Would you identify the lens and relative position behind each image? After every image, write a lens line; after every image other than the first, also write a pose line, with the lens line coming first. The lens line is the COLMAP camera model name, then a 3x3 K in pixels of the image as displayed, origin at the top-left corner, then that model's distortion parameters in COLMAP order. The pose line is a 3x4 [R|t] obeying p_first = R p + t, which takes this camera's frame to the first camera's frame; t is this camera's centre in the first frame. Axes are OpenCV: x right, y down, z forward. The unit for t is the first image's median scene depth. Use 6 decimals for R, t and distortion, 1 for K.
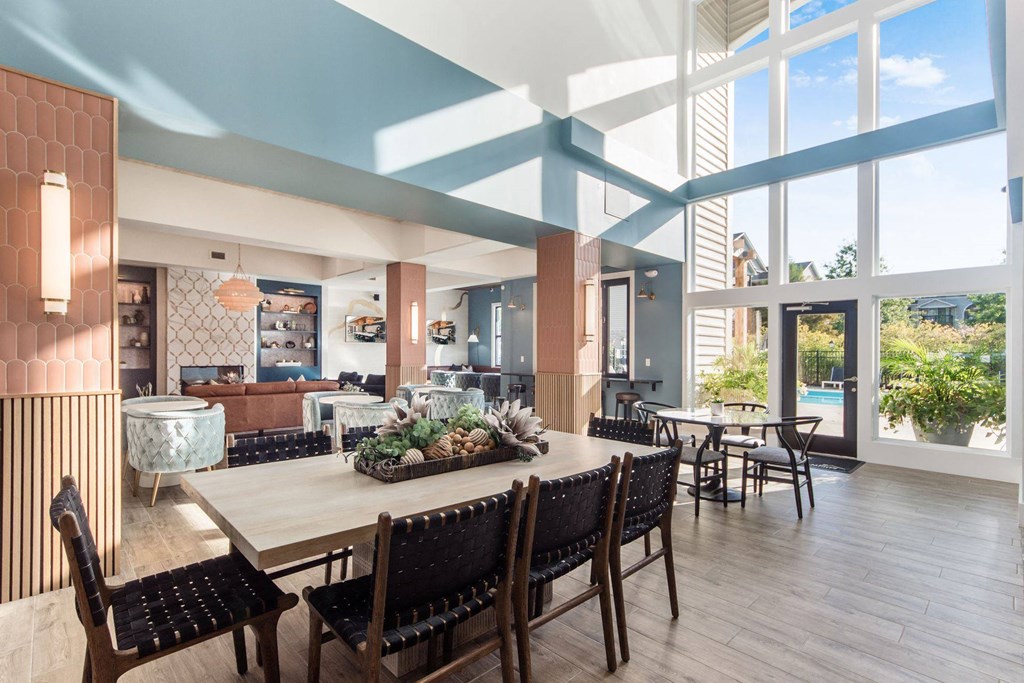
lens RADIAL K [[477.2, 0, 513.2], [0, 477.2, 359.2], [0, 0, 1]] dist [-0.001191, -0.000284]
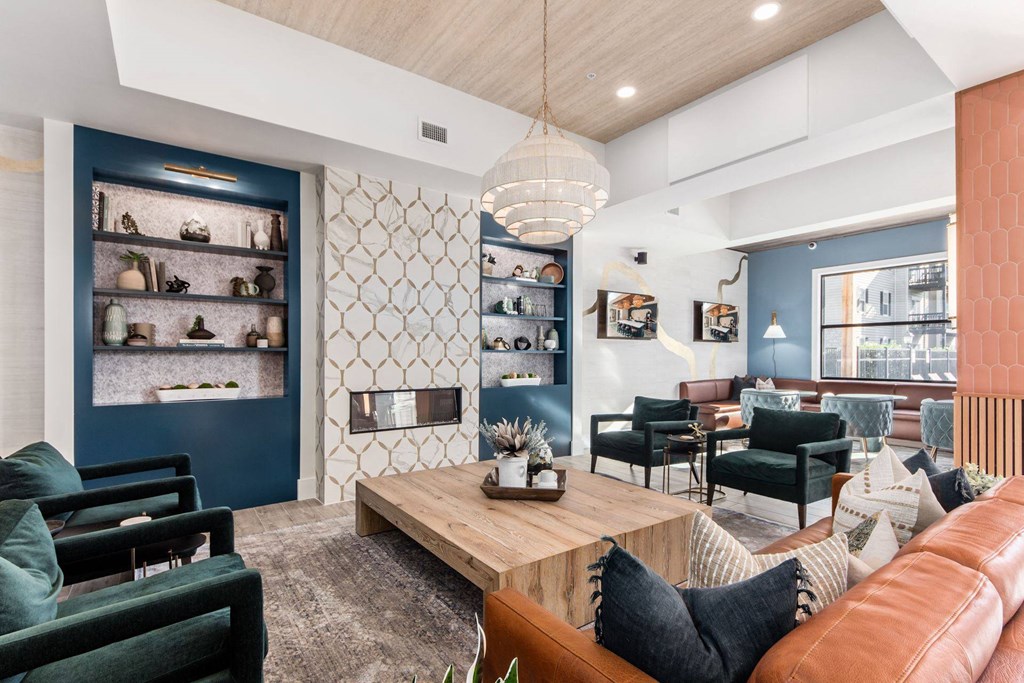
lens RADIAL K [[477.2, 0, 513.2], [0, 477.2, 359.2], [0, 0, 1]] dist [-0.001191, -0.000284]
pose [[0.990373, -0.008977, -0.138133, -0.483231], [0.007738, 0.999925, -0.009504, -0.010119], [0.138208, 0.008344, 0.990368, 0.579161]]
